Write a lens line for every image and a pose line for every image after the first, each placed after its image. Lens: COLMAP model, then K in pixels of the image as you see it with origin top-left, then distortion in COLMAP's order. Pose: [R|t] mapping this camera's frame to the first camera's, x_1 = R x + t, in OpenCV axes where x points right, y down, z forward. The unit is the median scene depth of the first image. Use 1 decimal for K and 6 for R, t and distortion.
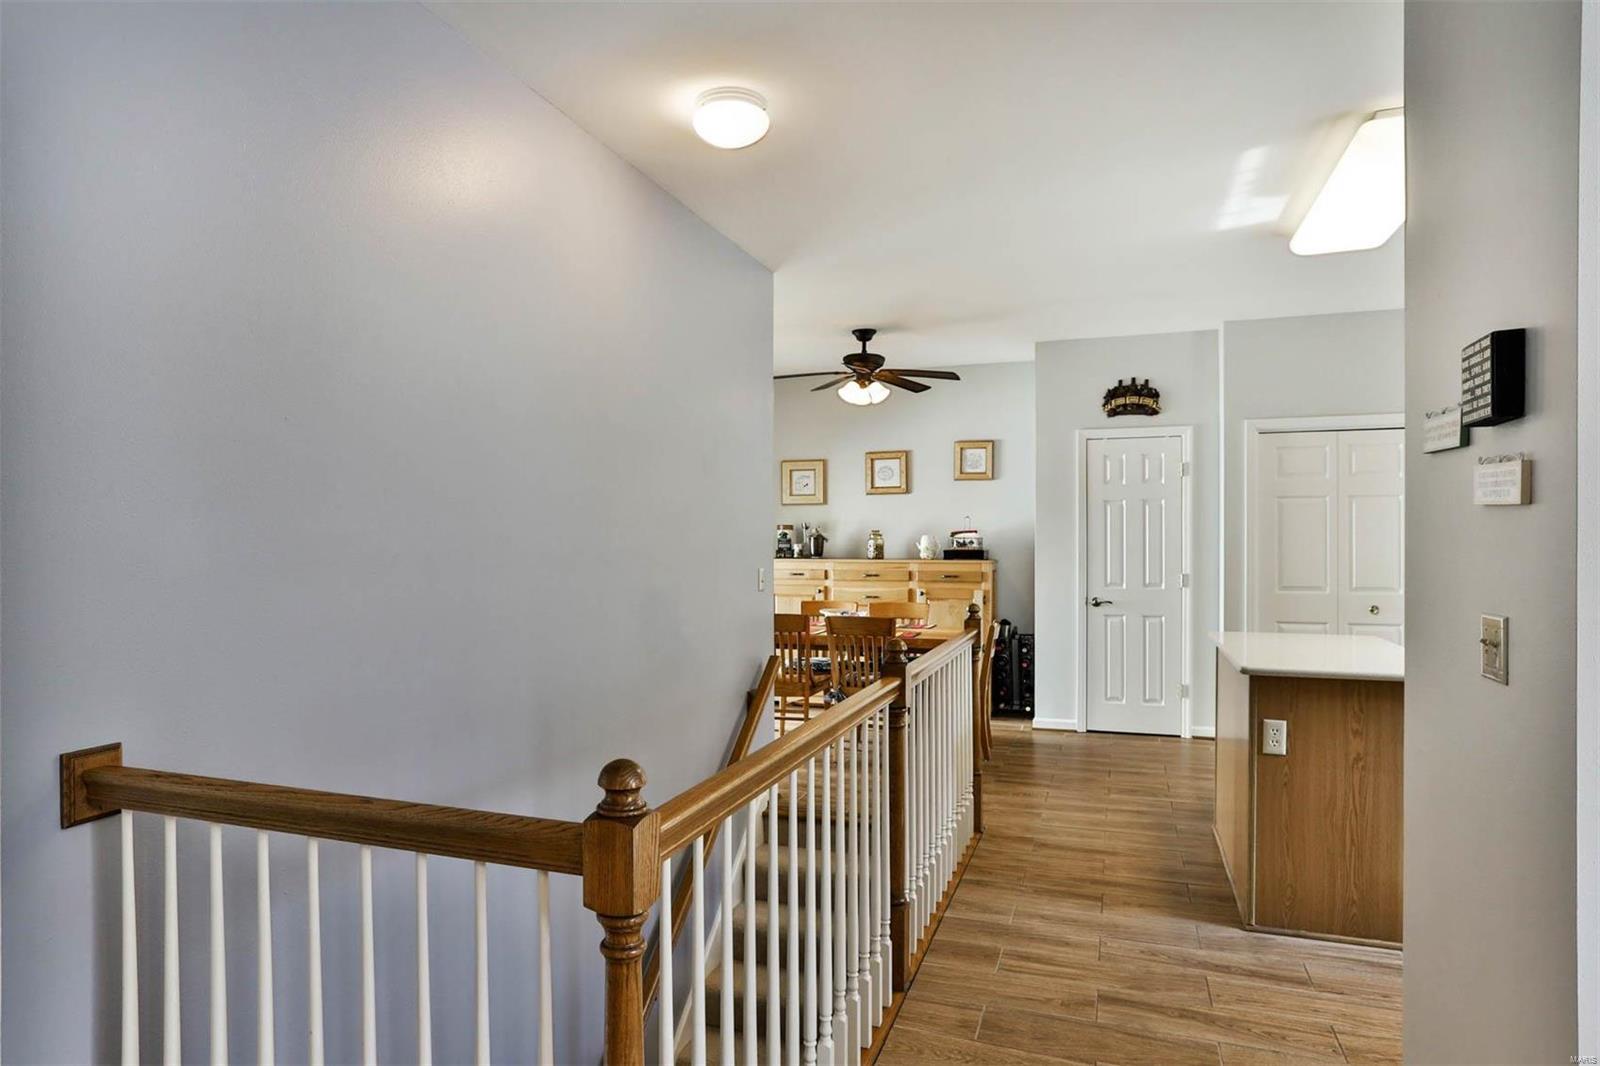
lens RADIAL K [[914.6, 0, 796.3], [0, 914.6, 549.9], [0, 0, 1]] dist [-0.000286, 0.000356]
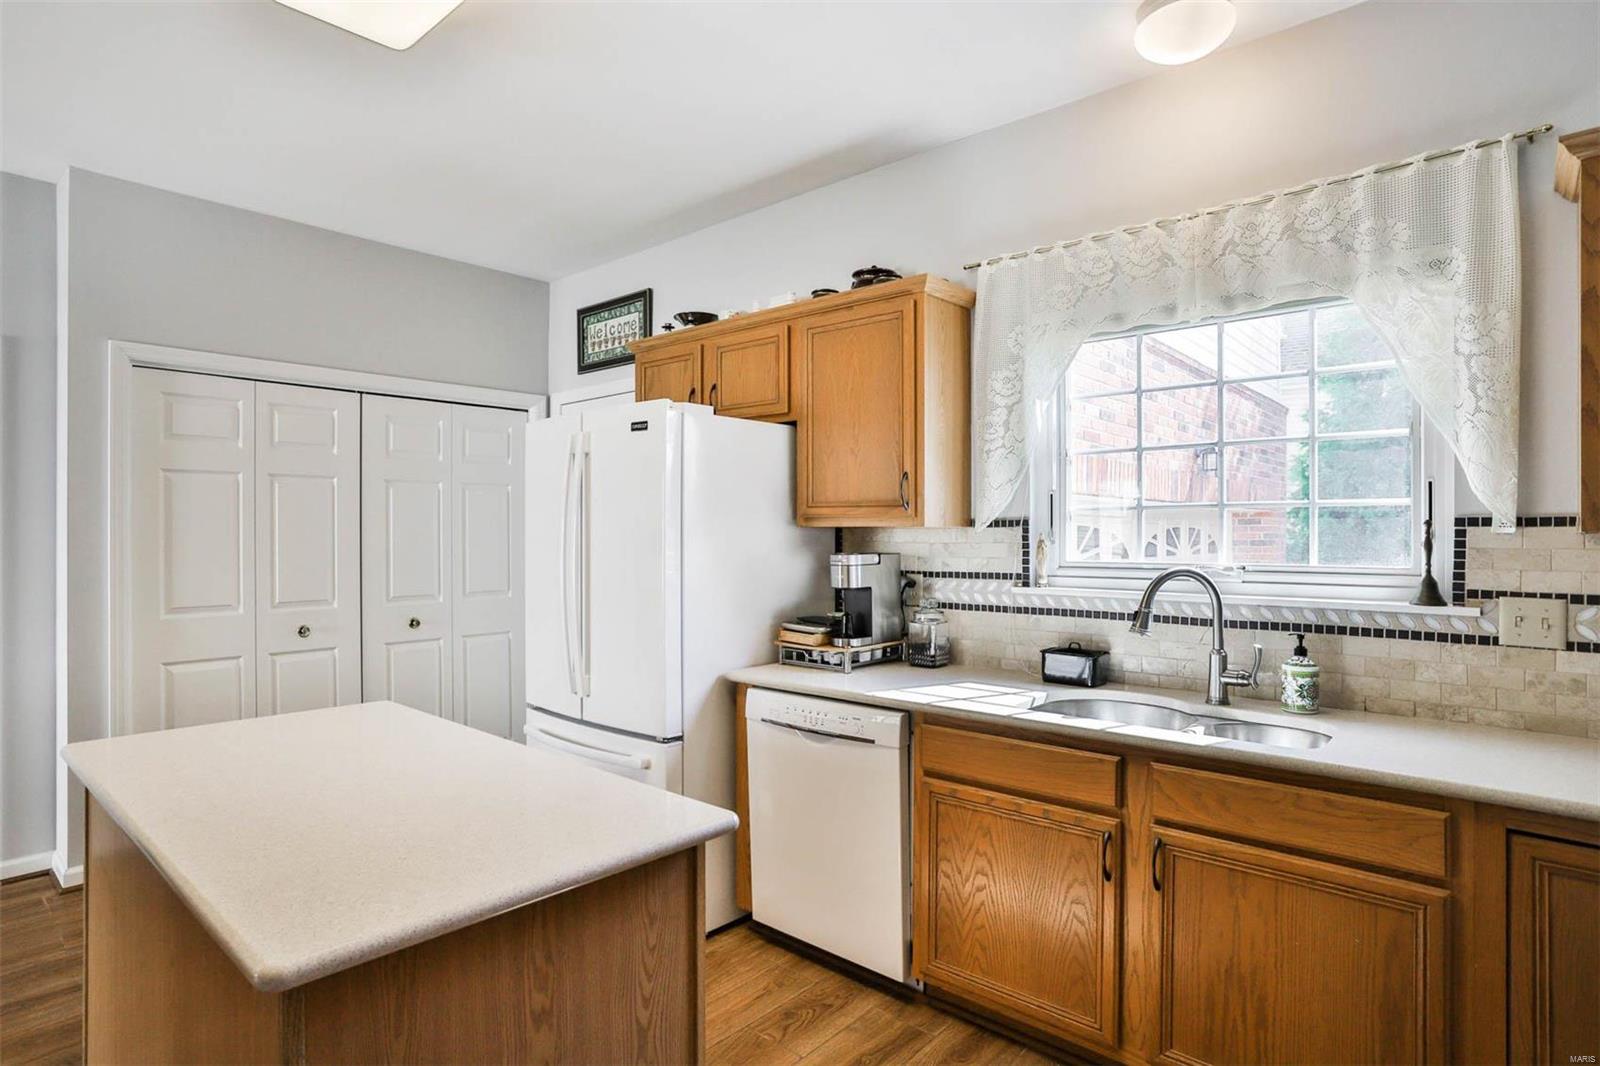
lens RADIAL K [[855.4, 0, 778.6], [0, 855.4, 530.3], [0, 0, 1]] dist [-0.070853, 0.038323]
pose [[0.382936, 0.005555, 0.923758, 0.133444], [0.004568, 0.999958, -0.007907, -0.007506], [-0.923764, 0.007248, 0.382894, 0.332146]]
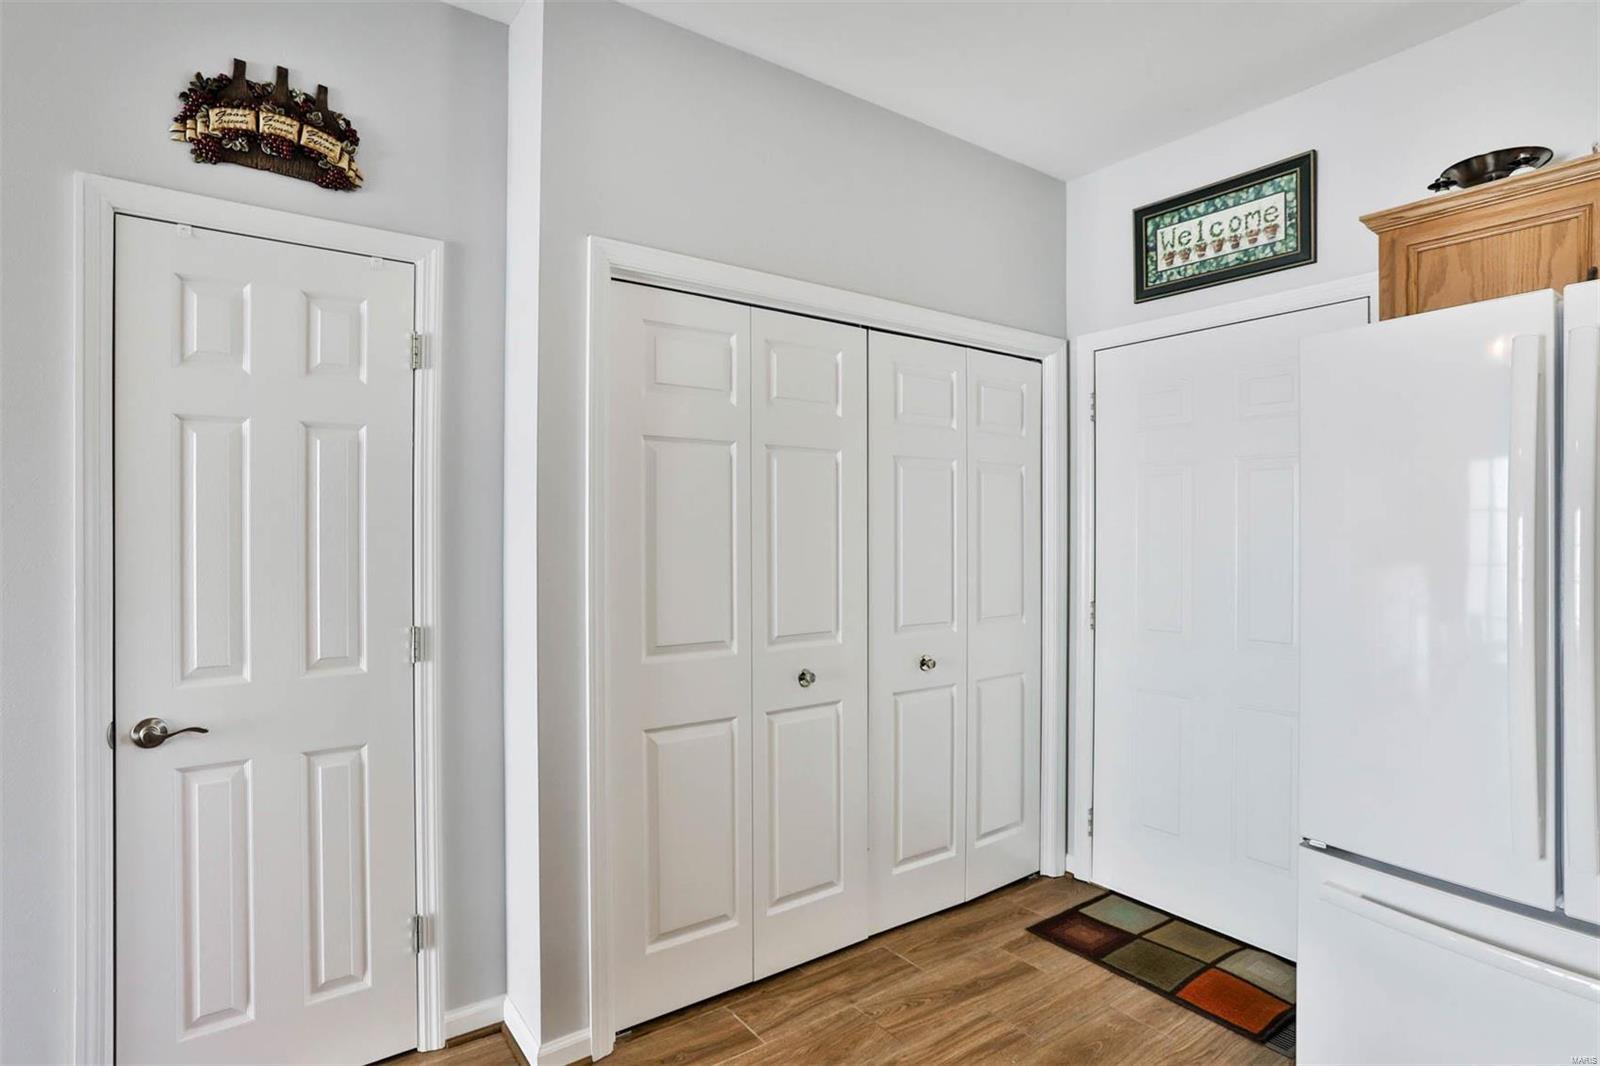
lens RADIAL K [[805.6, 0, 760.7], [0, 805.6, 529.1], [0, 0, 1]] dist [-0.067807, 0.039526]
pose [[0.574168, 0.005308, 0.818721, 0.221498], [0.002677, 0.999961, -0.008361, -0.010347], [-0.818733, 0.006992, 0.574131, 0.654328]]
